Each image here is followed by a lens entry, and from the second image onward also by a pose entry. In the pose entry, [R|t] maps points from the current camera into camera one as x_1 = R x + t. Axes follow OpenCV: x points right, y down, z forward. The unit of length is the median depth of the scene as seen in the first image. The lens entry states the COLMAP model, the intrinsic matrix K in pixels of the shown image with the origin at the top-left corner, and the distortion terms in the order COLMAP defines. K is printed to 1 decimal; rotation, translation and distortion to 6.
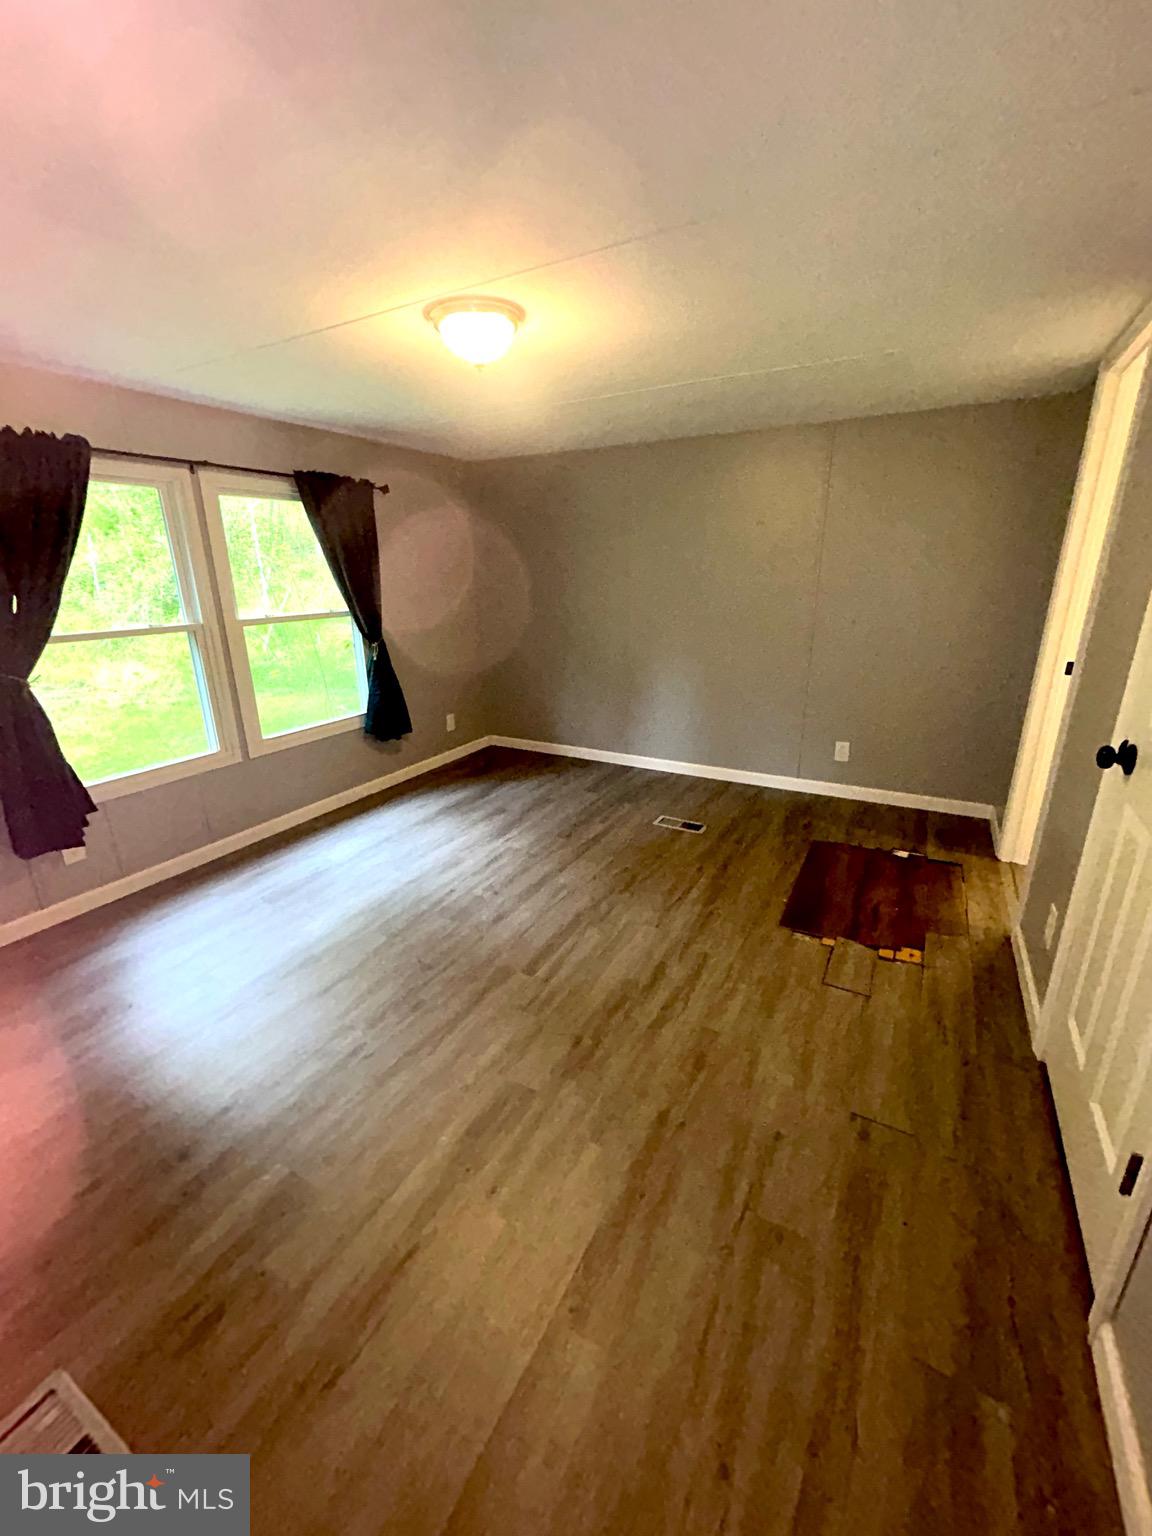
lens RADIAL K [[618.2, 0, 568.8], [0, 618.2, 770.0], [0, 0, 1]] dist [-0.000457, 0.000153]
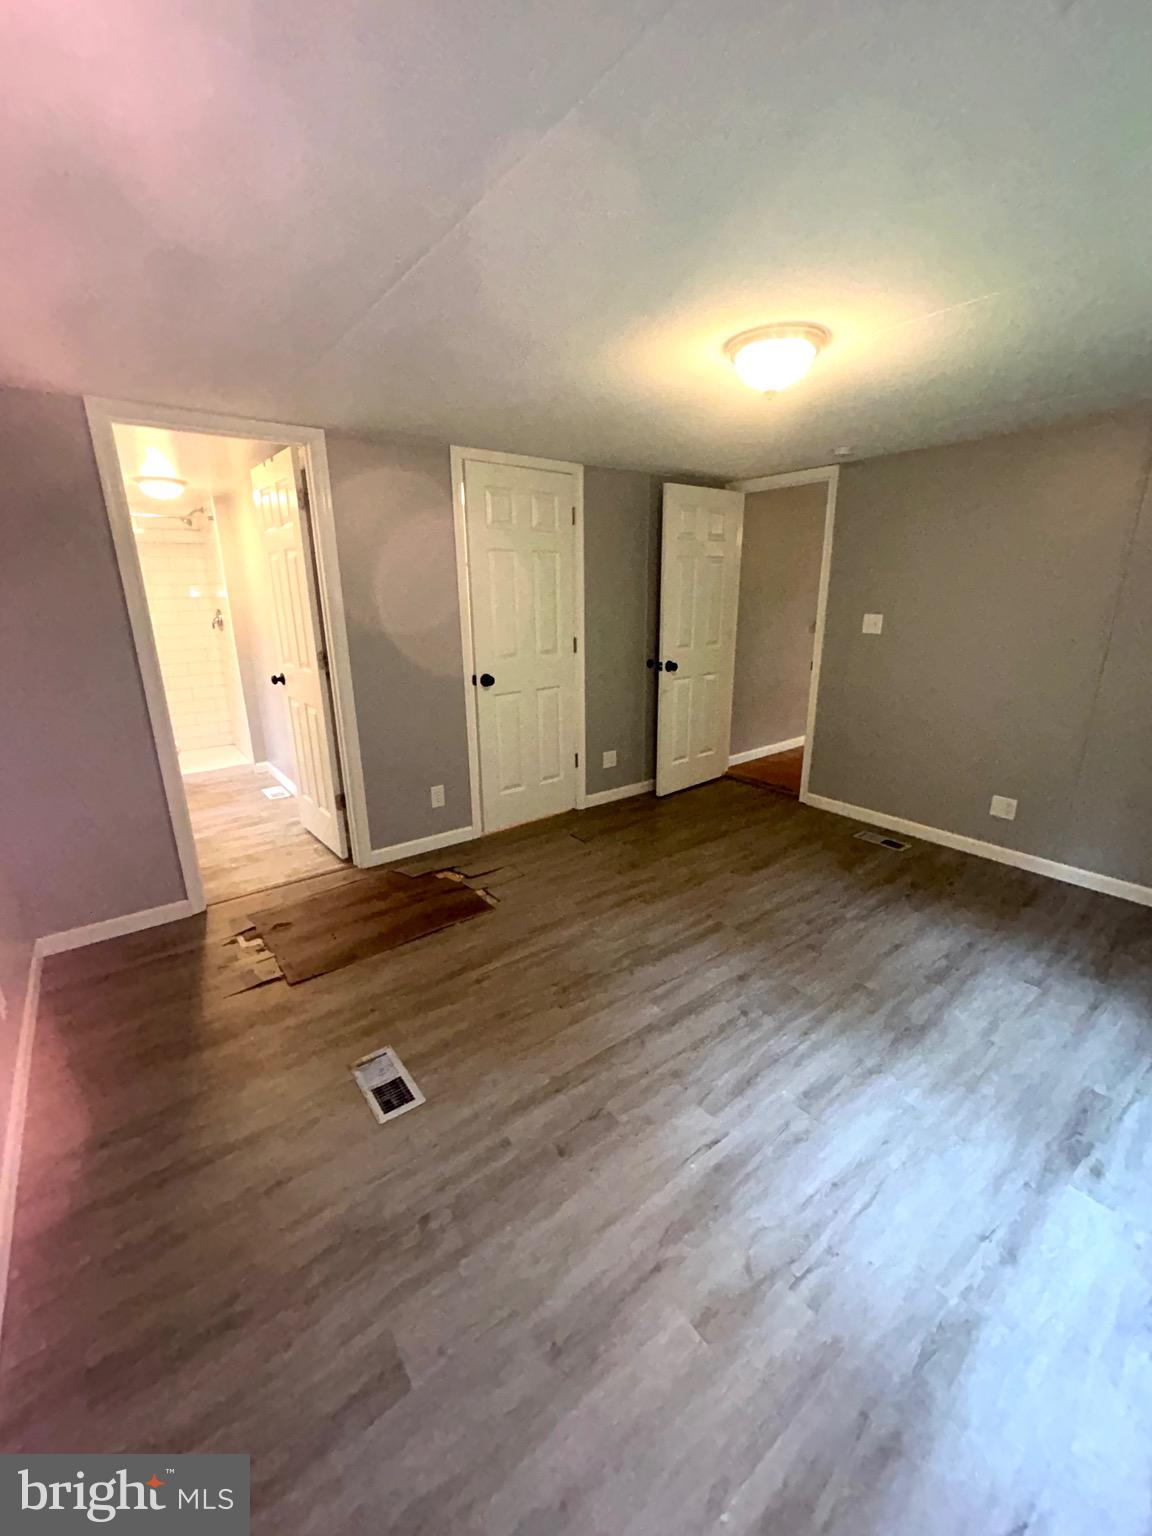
lens RADIAL K [[618.2, 0, 568.8], [0, 618.2, 770.0], [0, 0, 1]] dist [-0.000457, 0.000153]
pose [[-0.919474, -0.087319, 0.383332, -0.182162], [0.141583, 0.836062, 0.530051, -0.491396], [-0.366773, 0.541641, -0.756374, 1.476524]]
